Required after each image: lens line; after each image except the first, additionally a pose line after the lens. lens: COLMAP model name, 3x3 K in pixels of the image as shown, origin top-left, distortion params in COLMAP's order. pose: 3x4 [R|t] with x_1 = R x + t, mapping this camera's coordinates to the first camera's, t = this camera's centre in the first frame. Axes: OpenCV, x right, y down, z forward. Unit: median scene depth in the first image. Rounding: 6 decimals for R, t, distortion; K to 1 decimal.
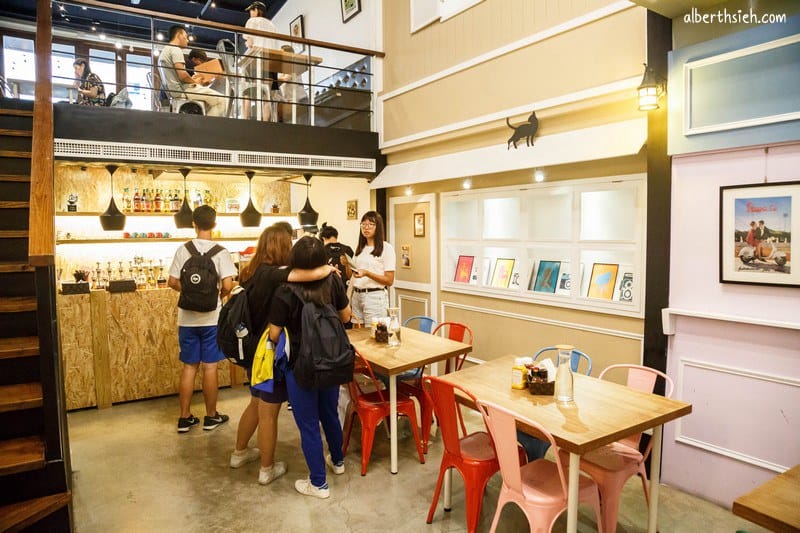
lens RADIAL K [[544.7, 0, 400.0], [0, 544.7, 266.5], [0, 0, 1]] dist [-0.001076, -0.000742]
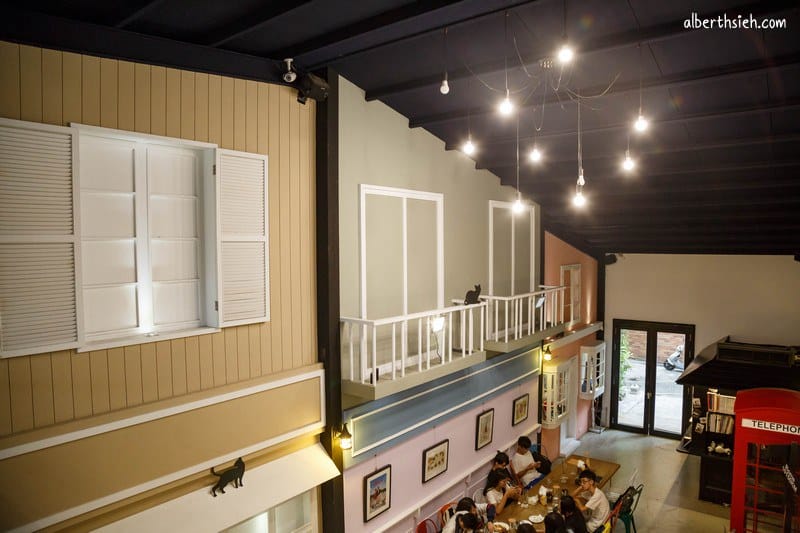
lens RADIAL K [[544.7, 0, 400.0], [0, 544.7, 266.5], [0, 0, 1]] dist [-0.001076, -0.000742]
pose [[-0.318111, -0.029197, 0.947604, -1.153452], [0.086674, 0.994444, 0.059736, -0.865341], [-0.944083, 0.101135, -0.313813, 1.166012]]
